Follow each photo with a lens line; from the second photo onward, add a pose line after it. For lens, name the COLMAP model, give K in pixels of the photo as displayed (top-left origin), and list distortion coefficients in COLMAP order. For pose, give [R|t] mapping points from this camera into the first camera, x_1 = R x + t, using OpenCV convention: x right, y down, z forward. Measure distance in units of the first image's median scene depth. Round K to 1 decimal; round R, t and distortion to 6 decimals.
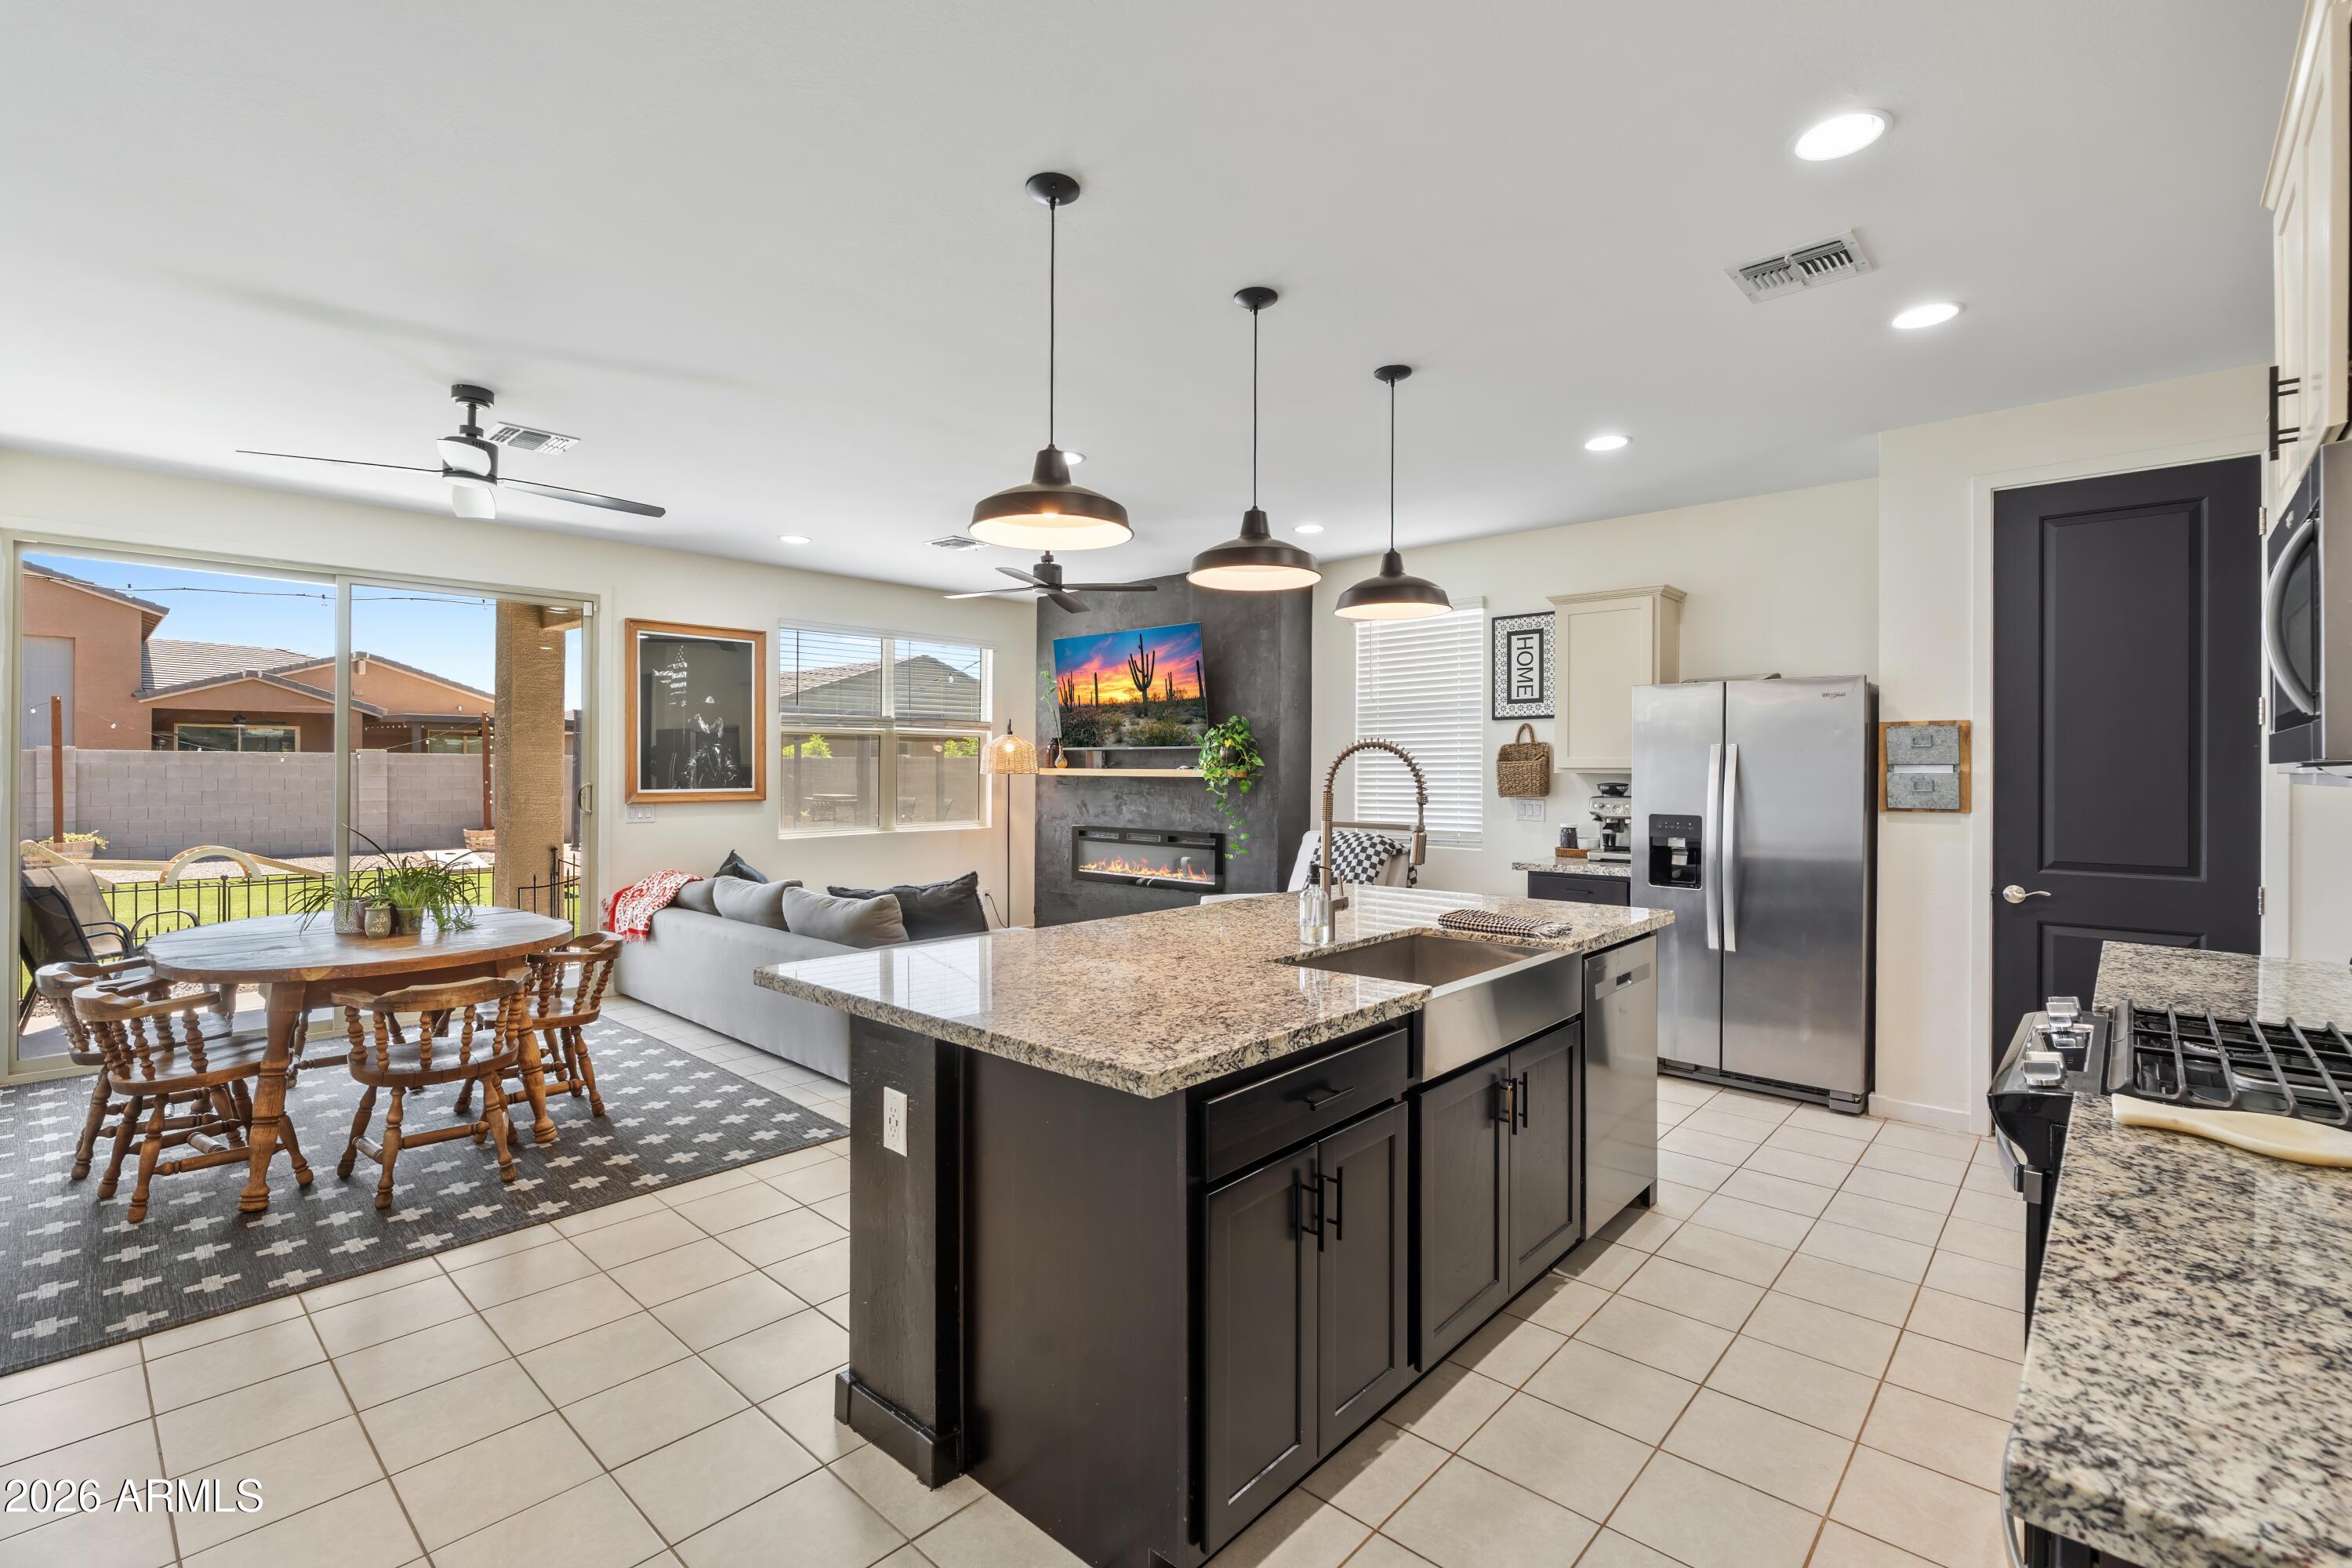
lens RADIAL K [[1041.8, 0, 1176.0], [0, 1041.8, 784.0], [0, 0, 1]] dist [-0.000253, -0.000094]
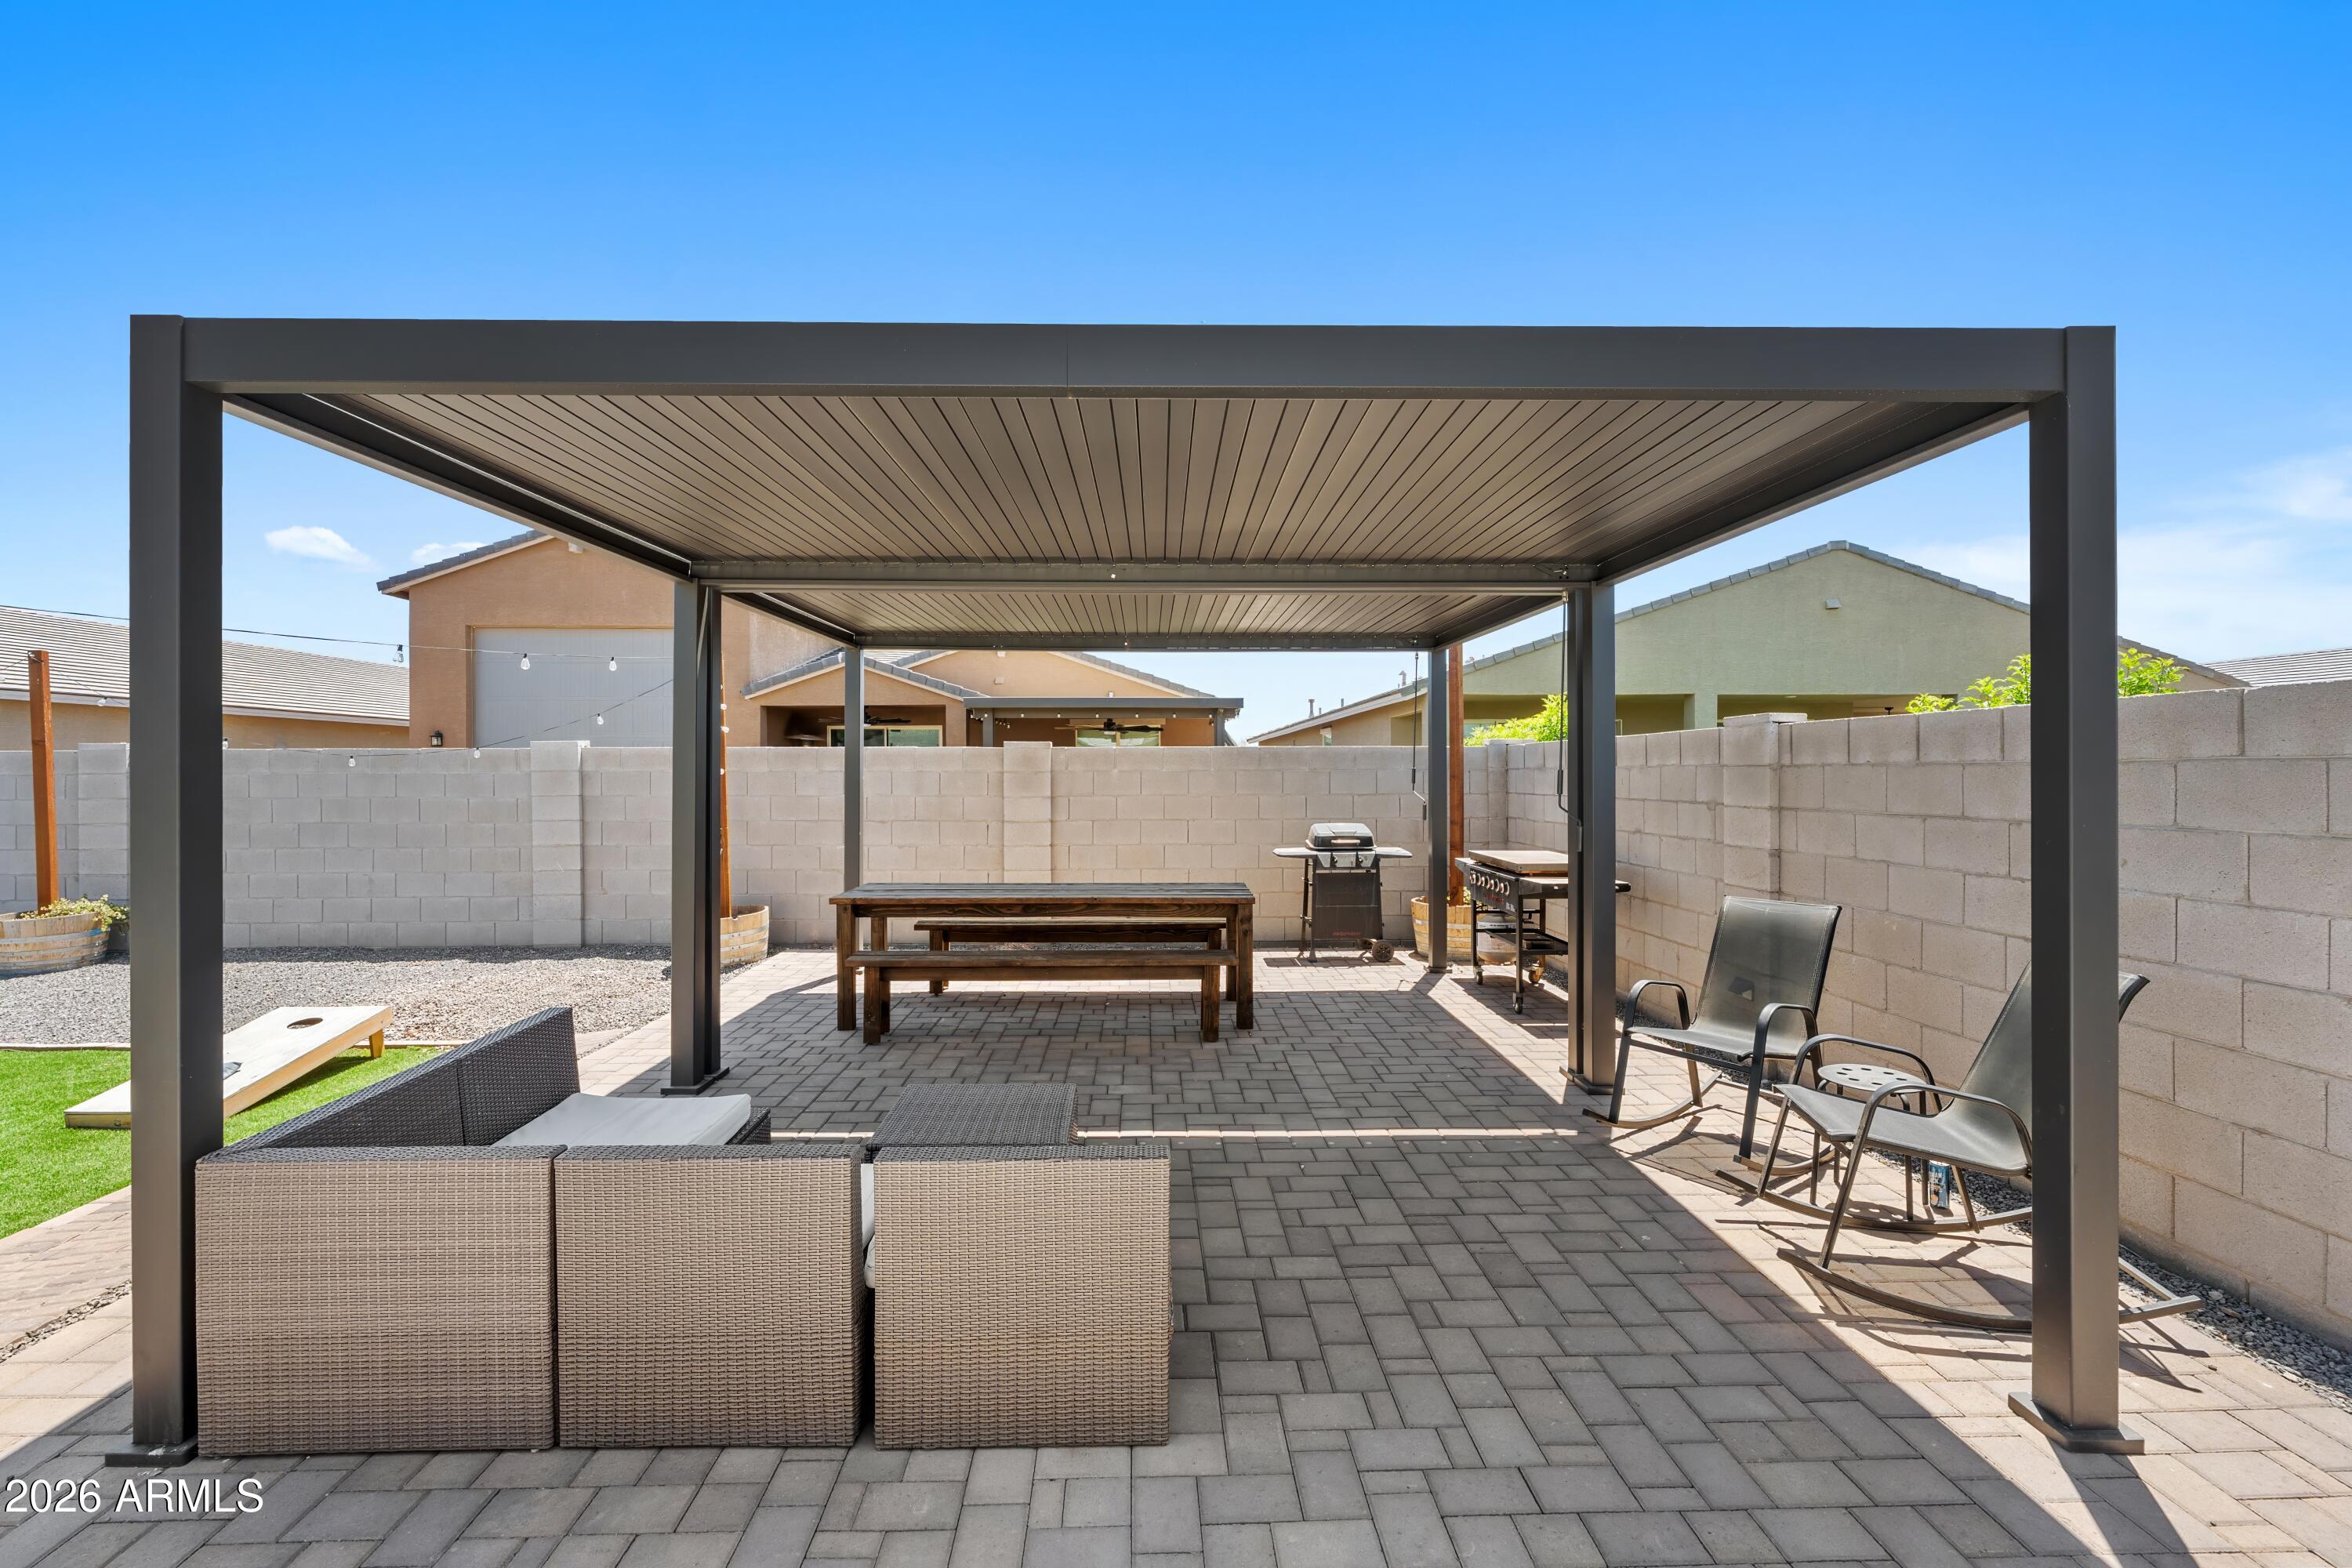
lens RADIAL K [[1003.8, 0, 1176.0], [0, 1003.8, 784.0], [0, 0, 1]] dist [-0.000144, -0.000060]
pose [[0.692179, -0.004701, -0.721711, -0.184989], [-0.001721, 0.999965, -0.008164, -0.007292], [0.721724, 0.006893, 0.692146, 0.714835]]
